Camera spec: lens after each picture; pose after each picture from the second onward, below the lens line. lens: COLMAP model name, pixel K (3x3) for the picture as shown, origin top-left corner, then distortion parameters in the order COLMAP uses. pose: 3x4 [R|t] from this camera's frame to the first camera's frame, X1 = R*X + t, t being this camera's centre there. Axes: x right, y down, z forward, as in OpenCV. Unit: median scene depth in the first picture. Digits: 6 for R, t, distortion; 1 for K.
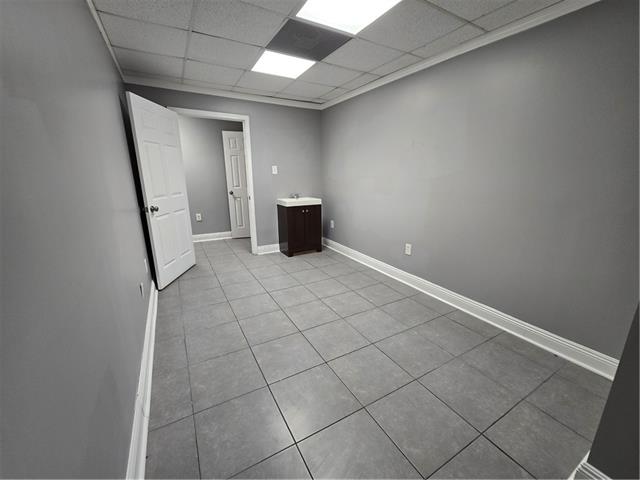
lens RADIAL K [[262.2, 0, 320.2], [0, 262.2, 236.5], [0, 0, 1]] dist [-0.001751, -0.000238]
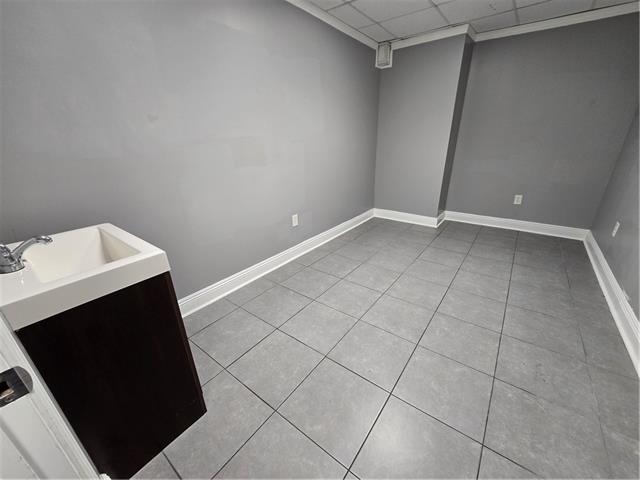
lens RADIAL K [[262.2, 0, 321.6], [0, 262.2, 238.7], [0, 0, 1]] dist [-0.001751, -0.000238]
pose [[-0.400817, -0.325113, 0.856532, -0.623958], [0.235570, 0.866910, 0.439288, -0.341149], [-0.885354, 0.377847, -0.270885, 1.463838]]
